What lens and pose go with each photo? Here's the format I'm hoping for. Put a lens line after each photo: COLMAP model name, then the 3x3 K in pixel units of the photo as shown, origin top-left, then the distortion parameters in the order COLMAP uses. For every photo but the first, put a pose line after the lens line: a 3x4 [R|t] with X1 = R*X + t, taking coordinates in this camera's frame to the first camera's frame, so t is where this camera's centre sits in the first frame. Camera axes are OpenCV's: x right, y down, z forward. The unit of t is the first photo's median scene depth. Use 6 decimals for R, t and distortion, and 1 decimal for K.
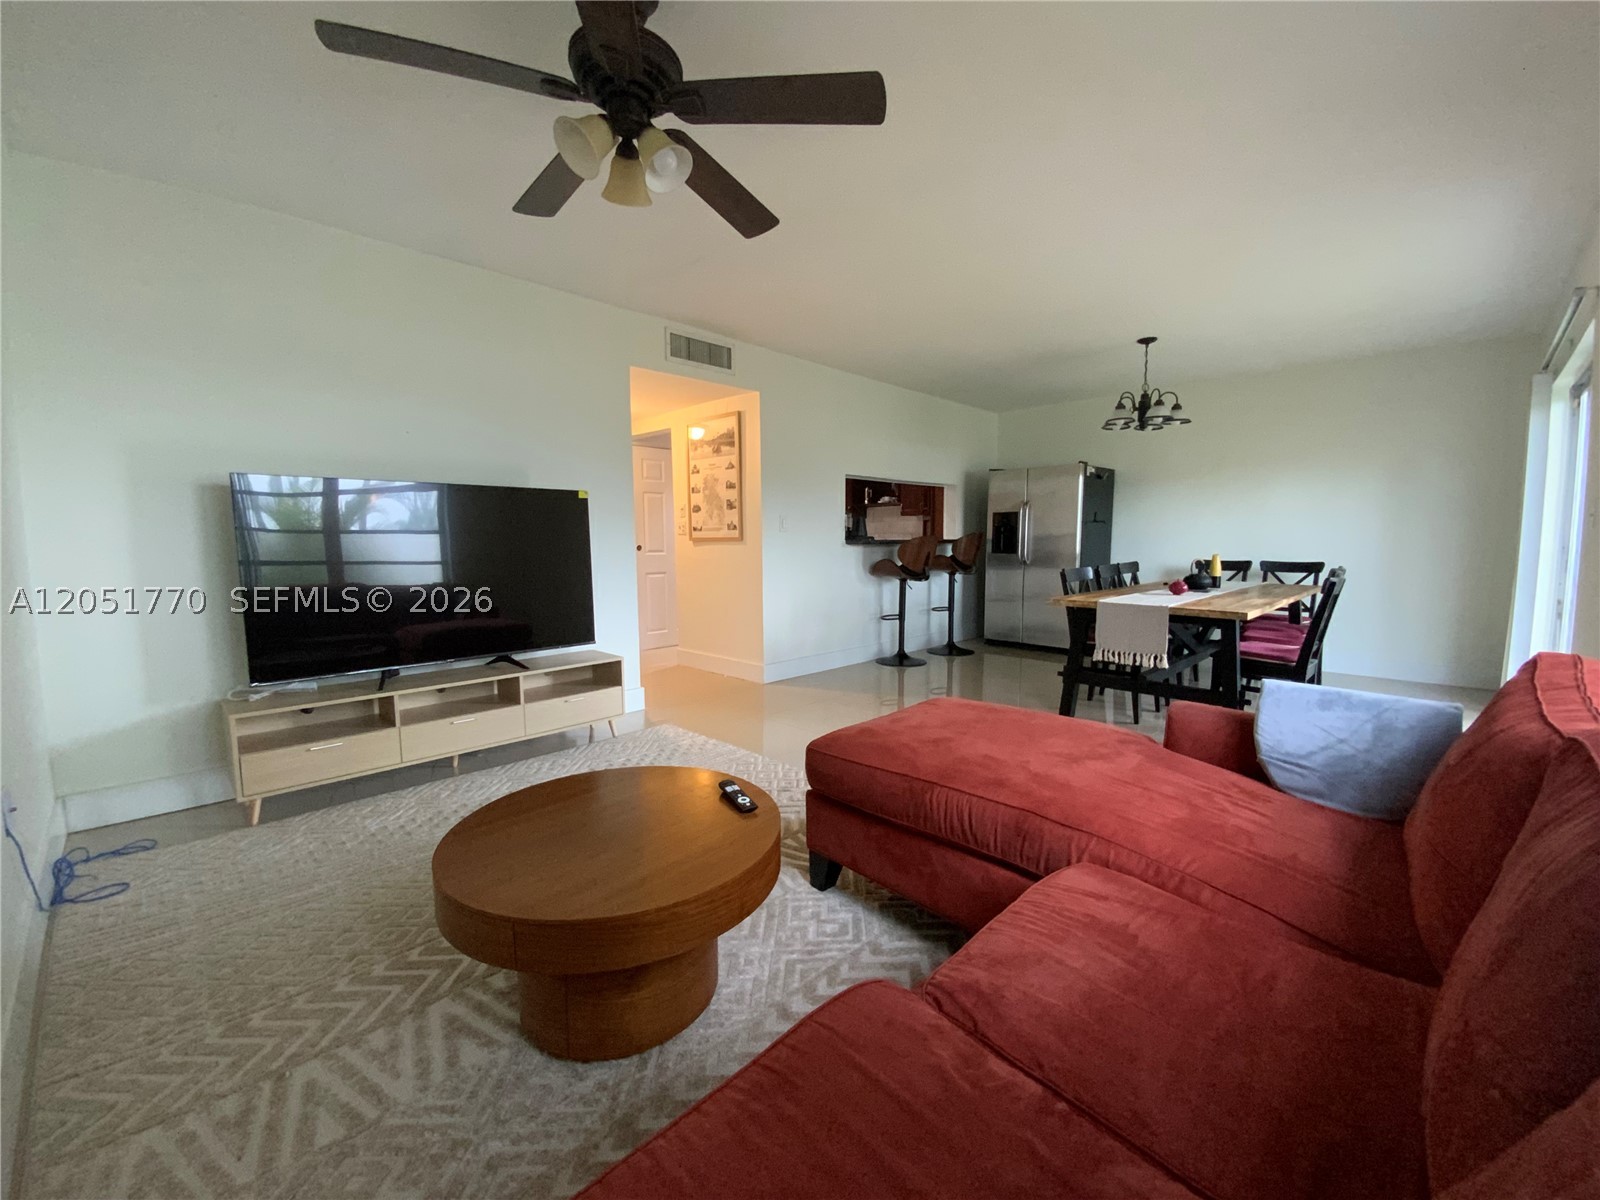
lens RADIAL K [[639.2, 0, 832.0], [0, 639.2, 612.0], [0, 0, 1]] dist [-0.000082, -0.000124]
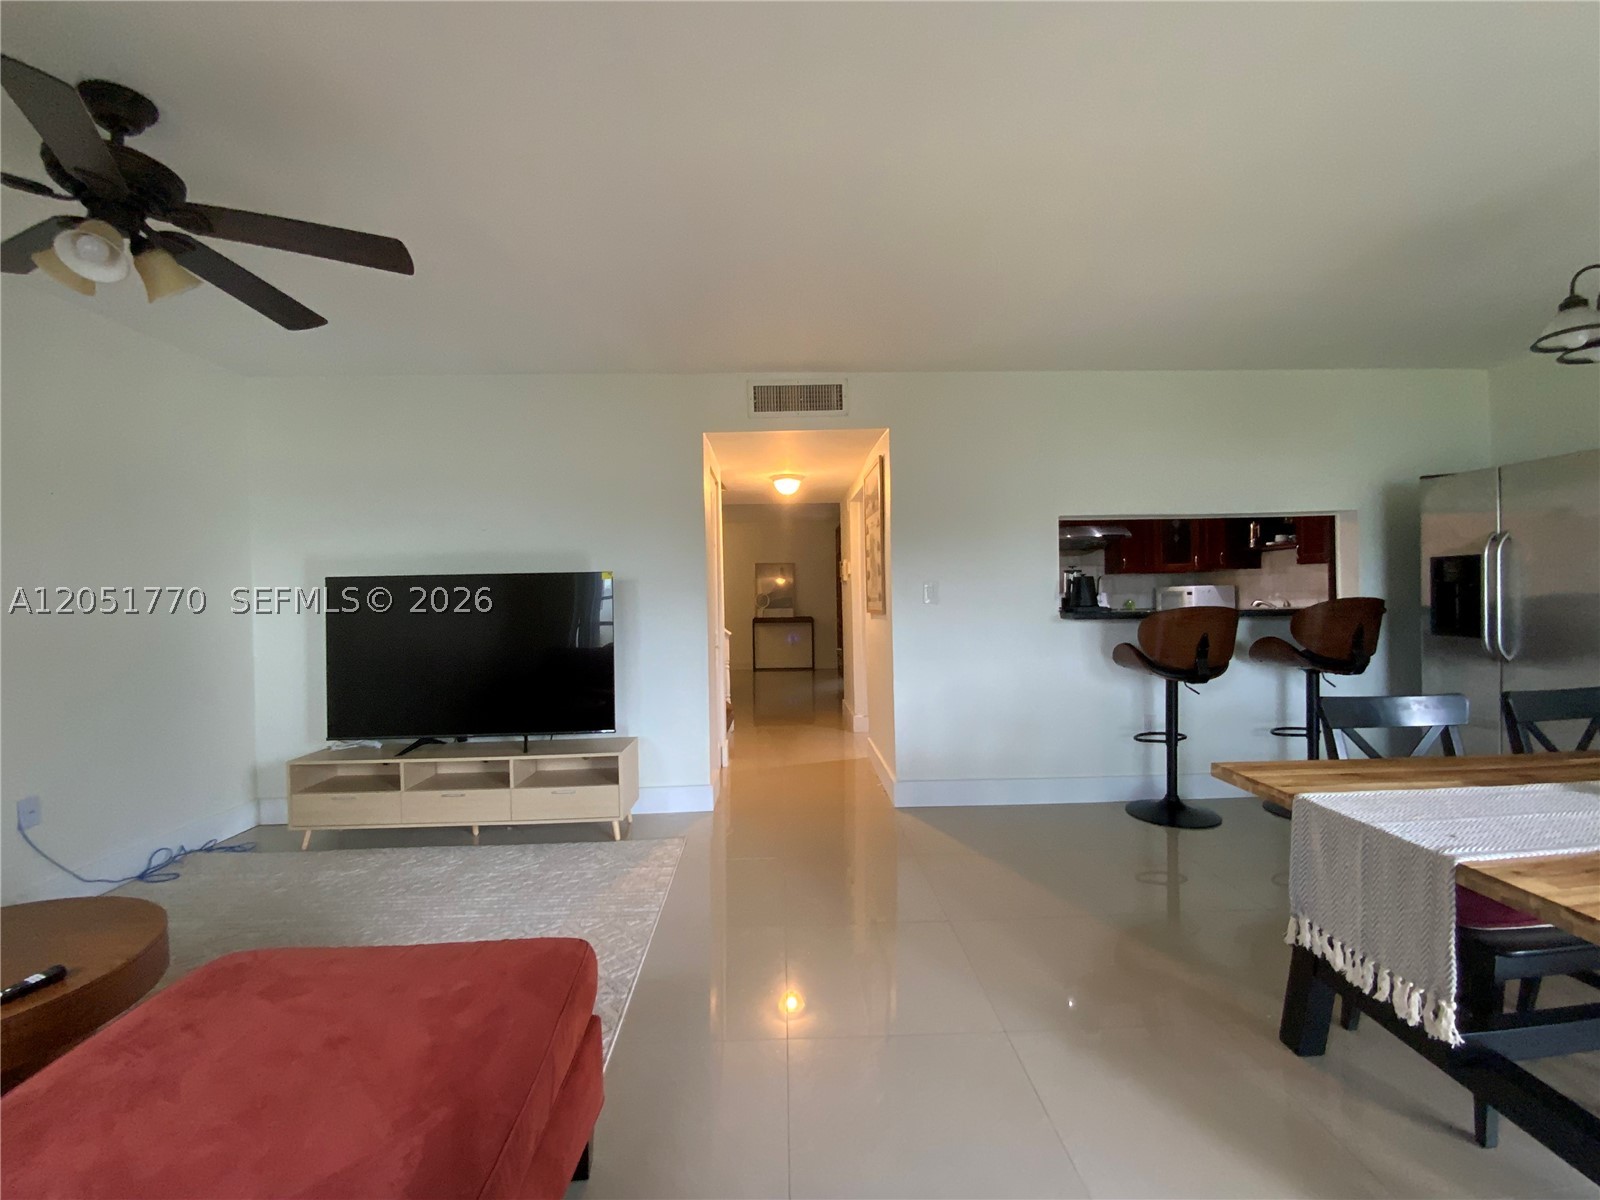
lens RADIAL K [[661.3, 0, 807.4], [0, 661.3, 604.7], [0, 0, 1]] dist [0.010864, -0.016743]
pose [[0.708883, 0.000439, -0.705326, 0.408458], [-0.062947, 0.996049, -0.062645, -0.076236], [0.702511, 0.088806, 0.706110, 0.396667]]
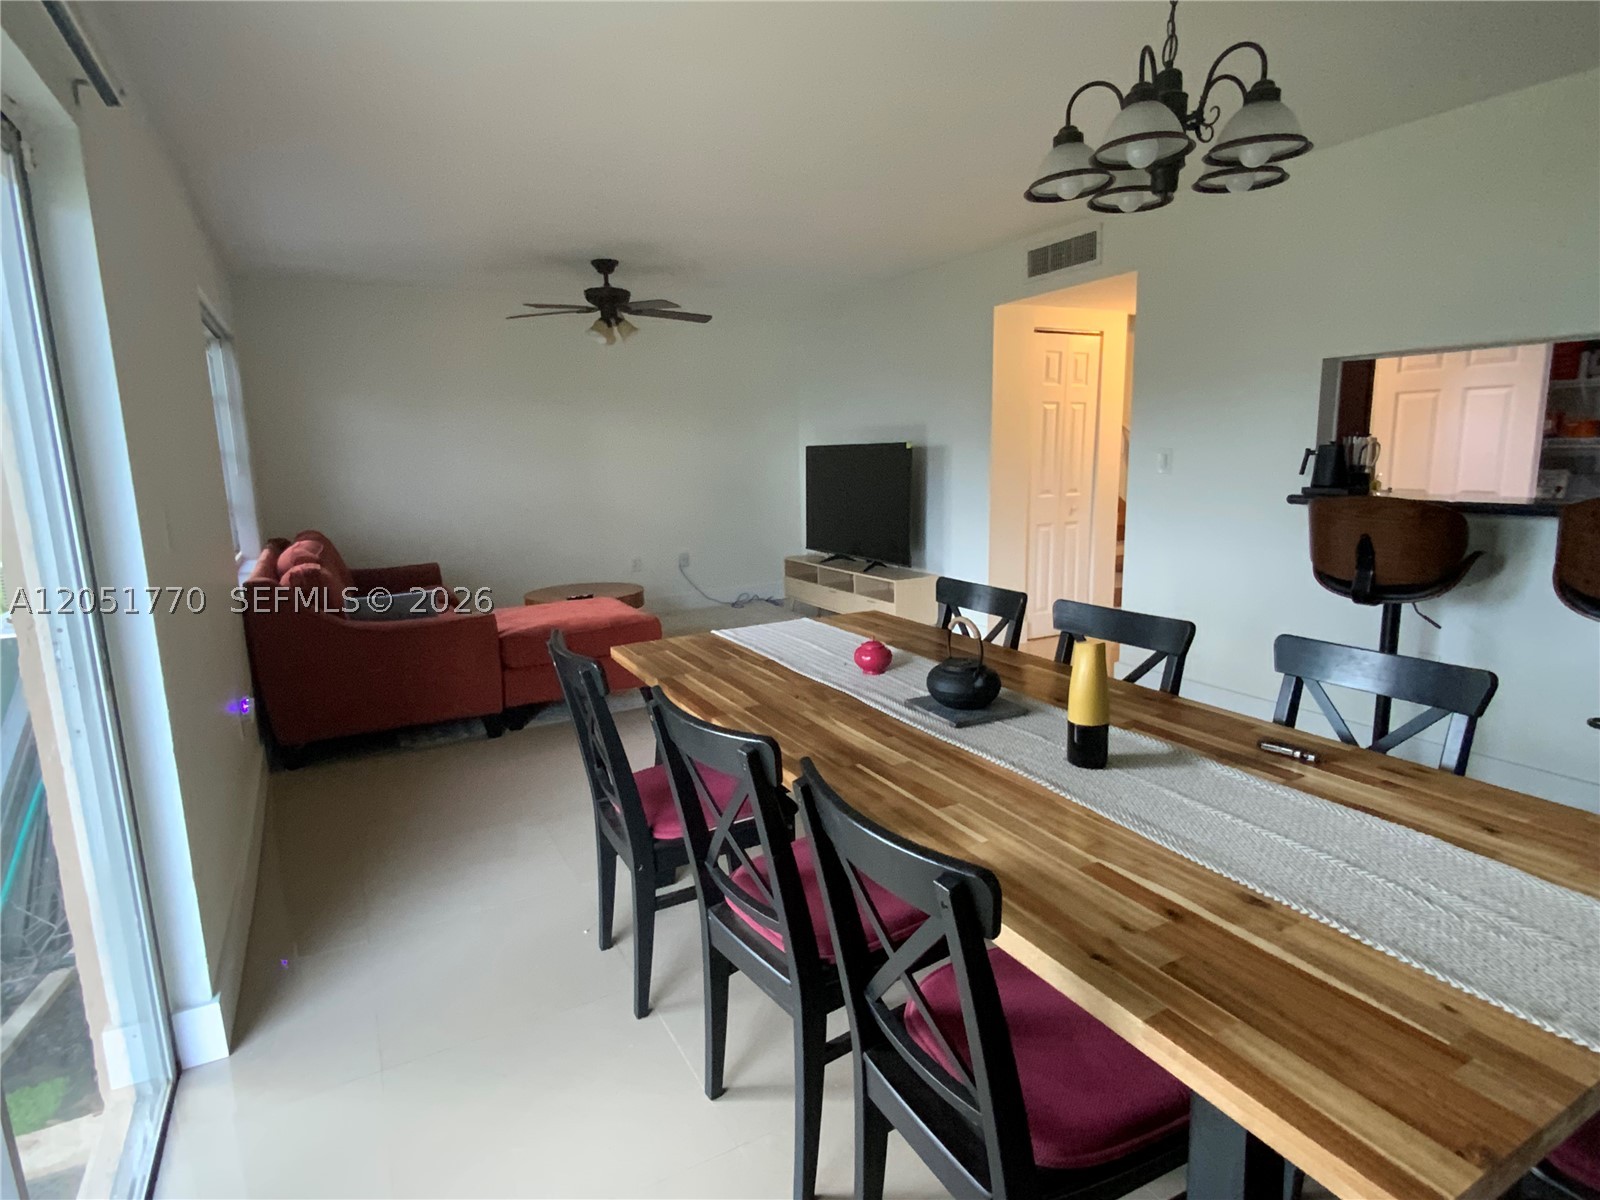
lens RADIAL K [[829.4, 0, 804.9], [0, 829.4, 598.8], [0, 0, 1]] dist [0.003920, -0.008559]
pose [[-0.308171, 0.171207, -0.935798, 0.938365], [-0.086881, 0.974497, 0.206899, -0.161579], [0.947355, 0.145064, -0.285437, 1.013206]]
